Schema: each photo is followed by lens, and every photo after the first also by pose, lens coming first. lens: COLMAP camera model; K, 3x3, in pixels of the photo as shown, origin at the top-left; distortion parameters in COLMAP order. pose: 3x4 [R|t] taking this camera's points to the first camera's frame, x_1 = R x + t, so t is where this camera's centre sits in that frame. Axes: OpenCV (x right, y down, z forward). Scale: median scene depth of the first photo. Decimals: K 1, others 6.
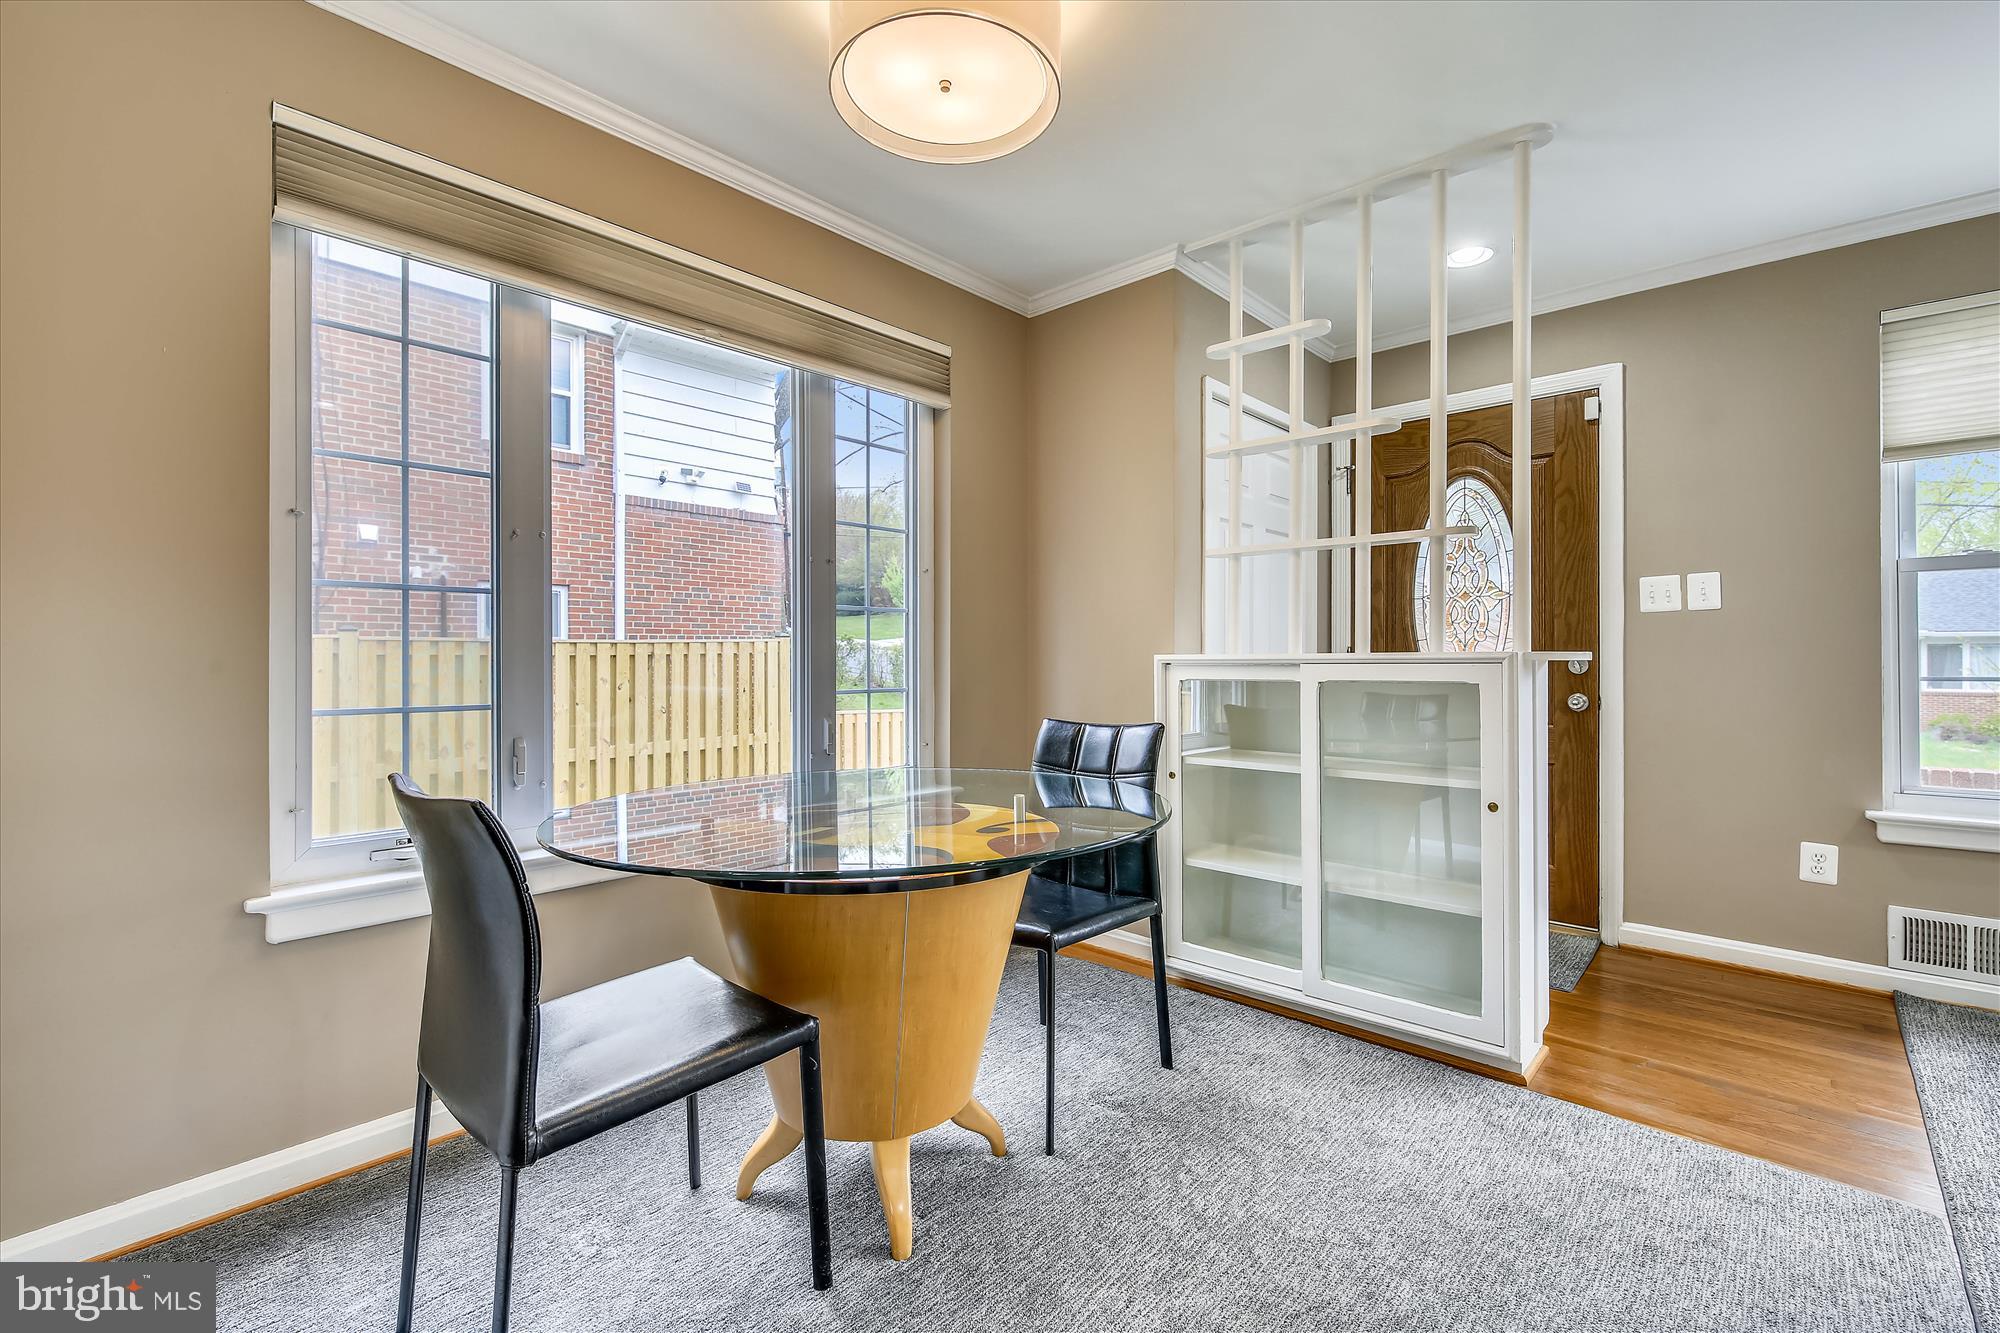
lens RADIAL K [[868.0, 0, 1002.4], [0, 868.0, 658.5], [0, 0, 1]] dist [-0.003969, -0.000385]
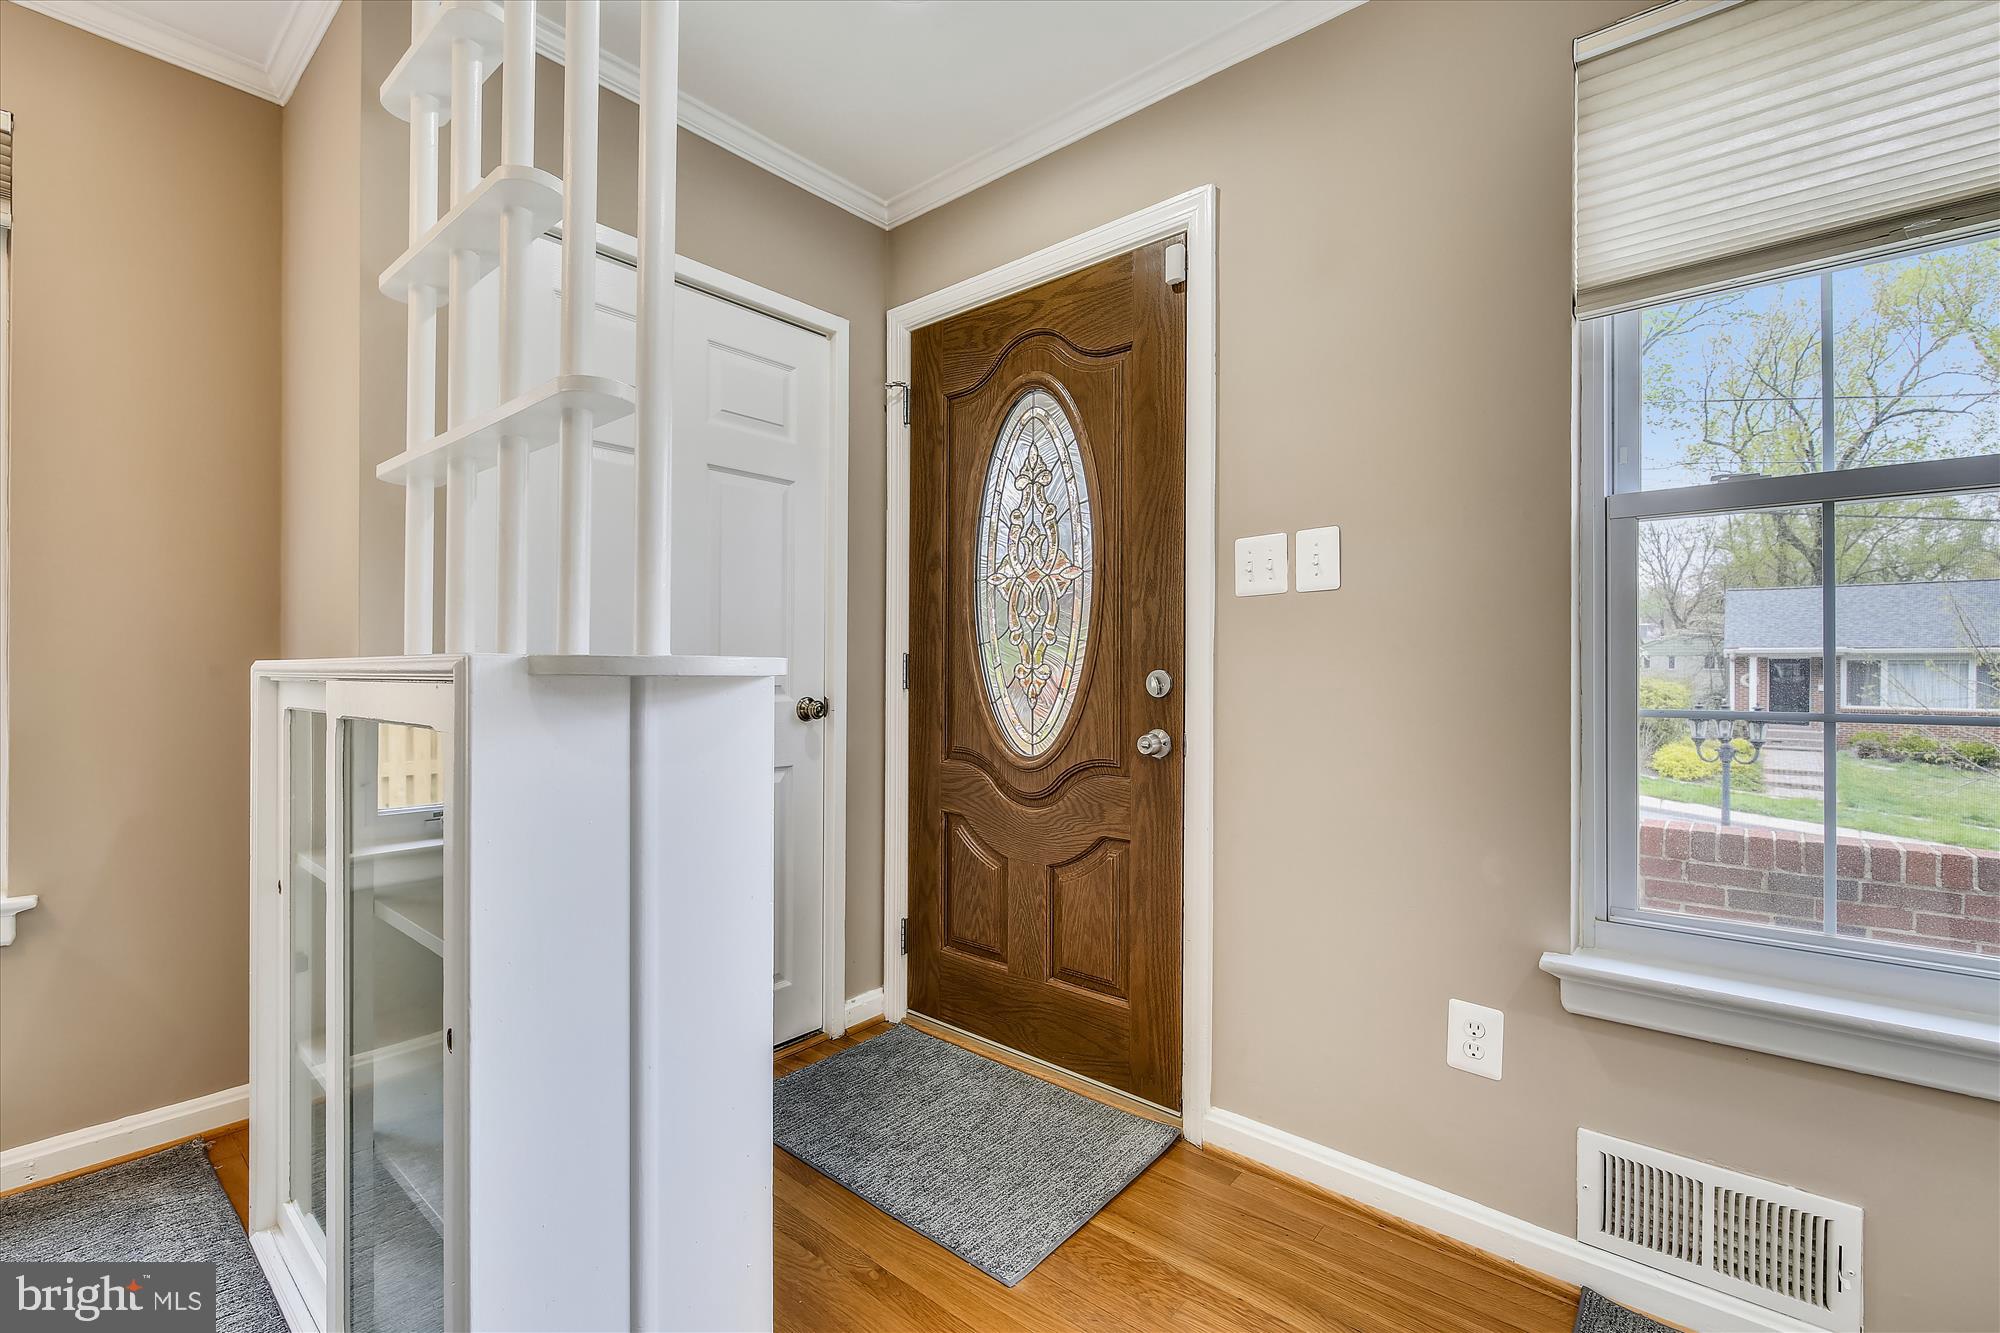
lens RADIAL K [[868.0, 0, 995.2], [0, 868.0, 674.8], [0, 0, 1]] dist [-0.003969, -0.000385]
pose [[0.999347, 0.006206, 0.035593, 0.579822], [-0.006416, 0.999963, 0.005801, -0.001768], [-0.035555, -0.006026, 0.999350, 0.425851]]
